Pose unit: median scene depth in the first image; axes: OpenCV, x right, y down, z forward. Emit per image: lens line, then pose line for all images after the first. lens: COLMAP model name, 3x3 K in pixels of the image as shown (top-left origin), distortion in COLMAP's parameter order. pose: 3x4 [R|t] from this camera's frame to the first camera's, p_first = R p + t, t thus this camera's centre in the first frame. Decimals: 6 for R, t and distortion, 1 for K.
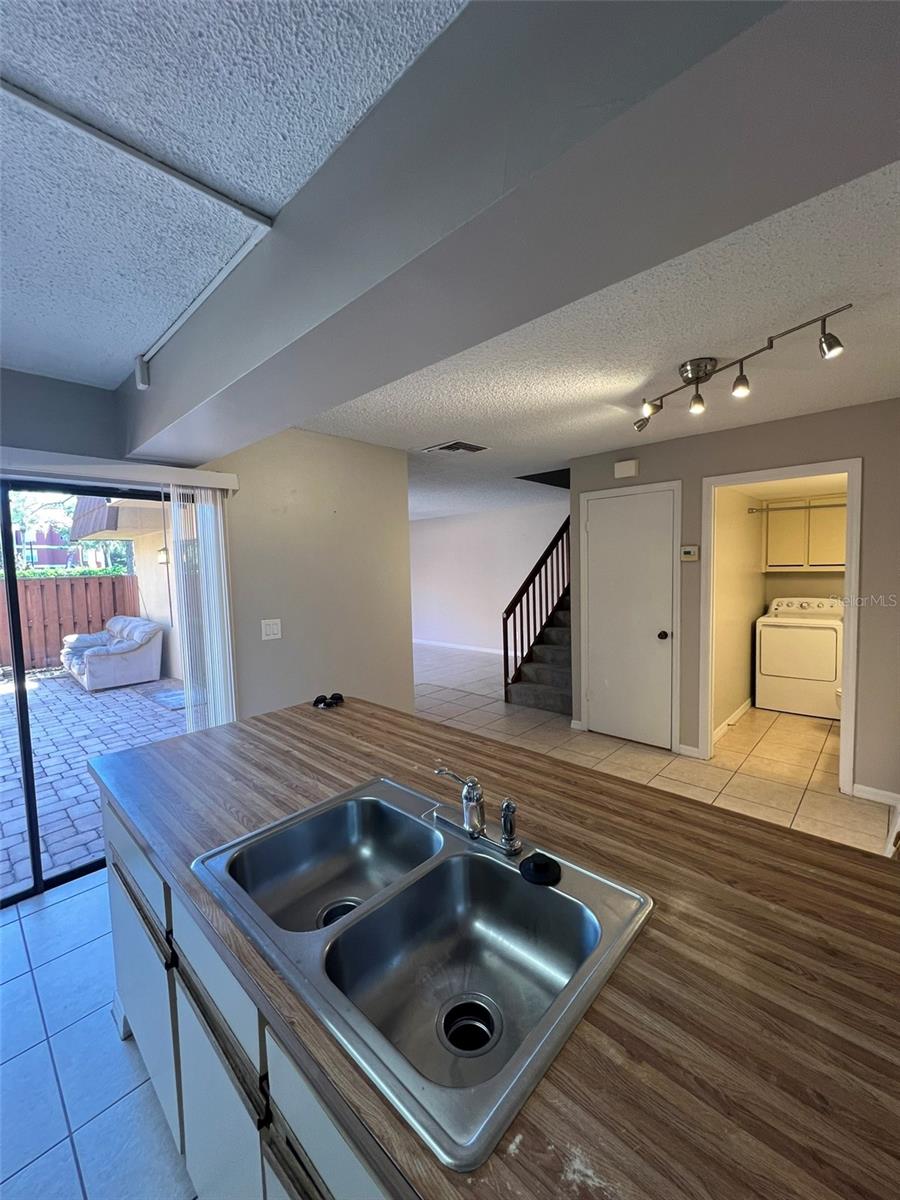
lens RADIAL K [[475.6, 0, 450.0], [0, 475.6, 600.0], [0, 0, 1]] dist [0.003275, 0.000240]
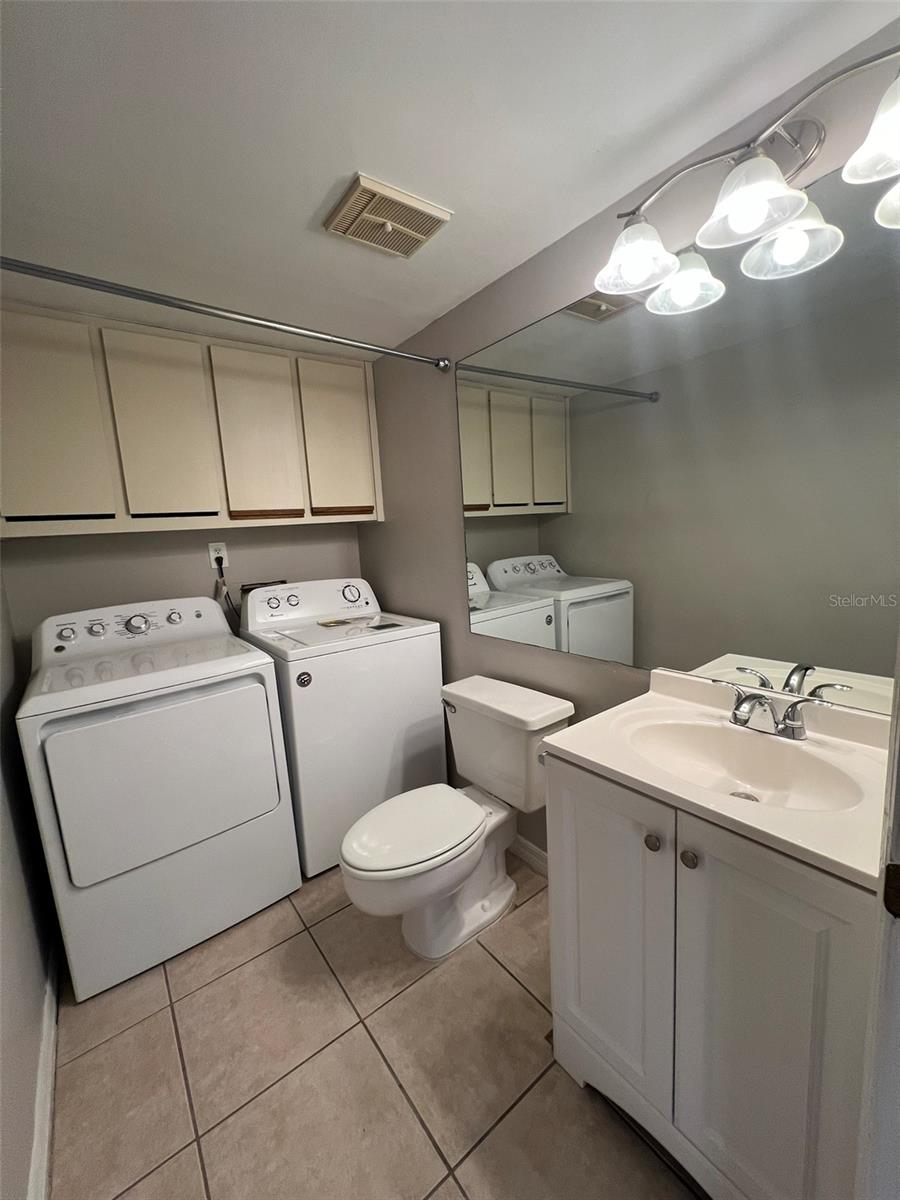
lens RADIAL K [[479.1, 0, 451.2], [0, 479.1, 598.3], [0, 0, 1]] dist [-0.000601, 0.000452]
pose [[0.163871, -0.123761, 0.978688, 0.198870], [0.128366, 0.986339, 0.103235, -0.007366], [-0.978094, 0.108713, 0.177519, 0.327233]]
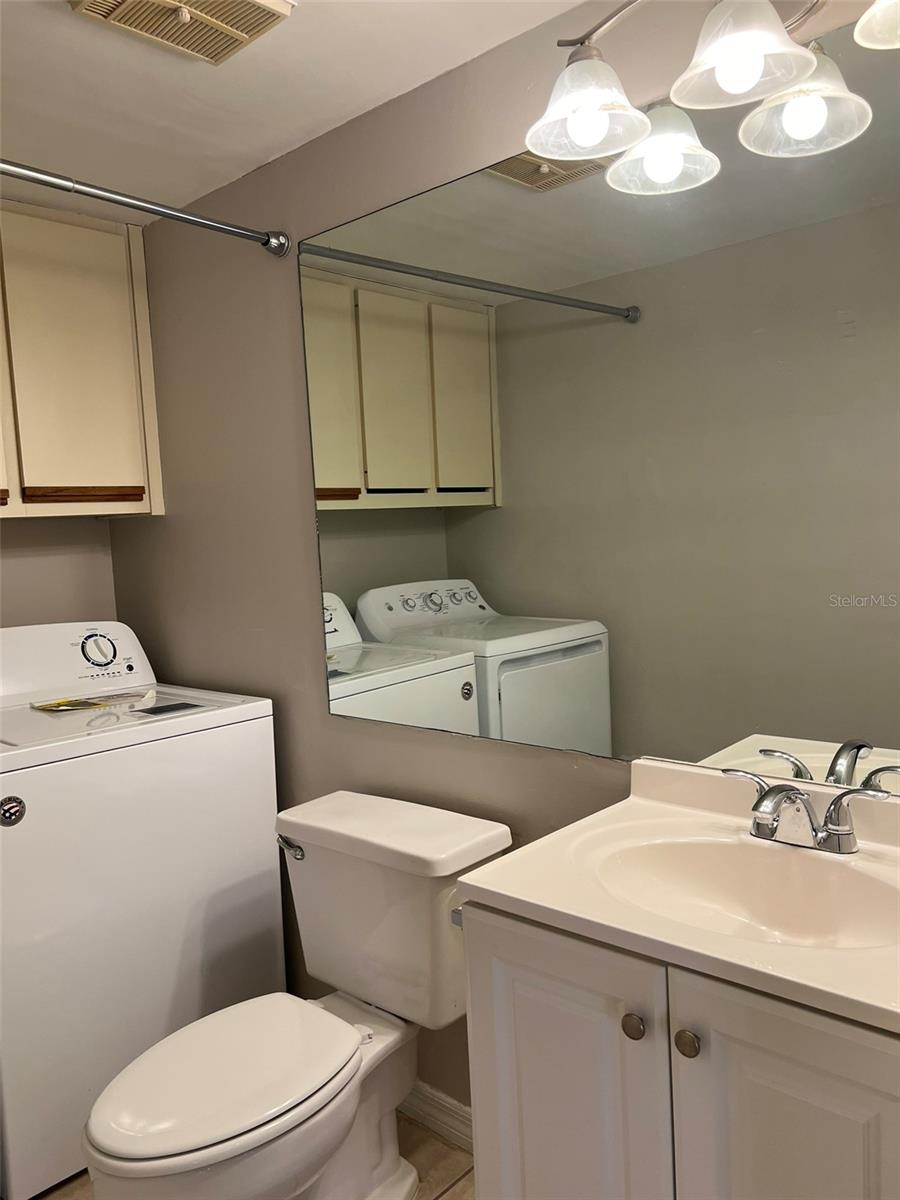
lens RADIAL K [[900.7, 0, 449.9], [0, 900.7, 603.7], [0, 0, 1]] dist [0.062698, -0.081285]
pose [[-0.017200, -0.056593, 0.998249, 0.185777], [0.125336, 0.990399, 0.058308, -0.005905], [-0.991965, 0.126120, -0.009941, 0.327336]]
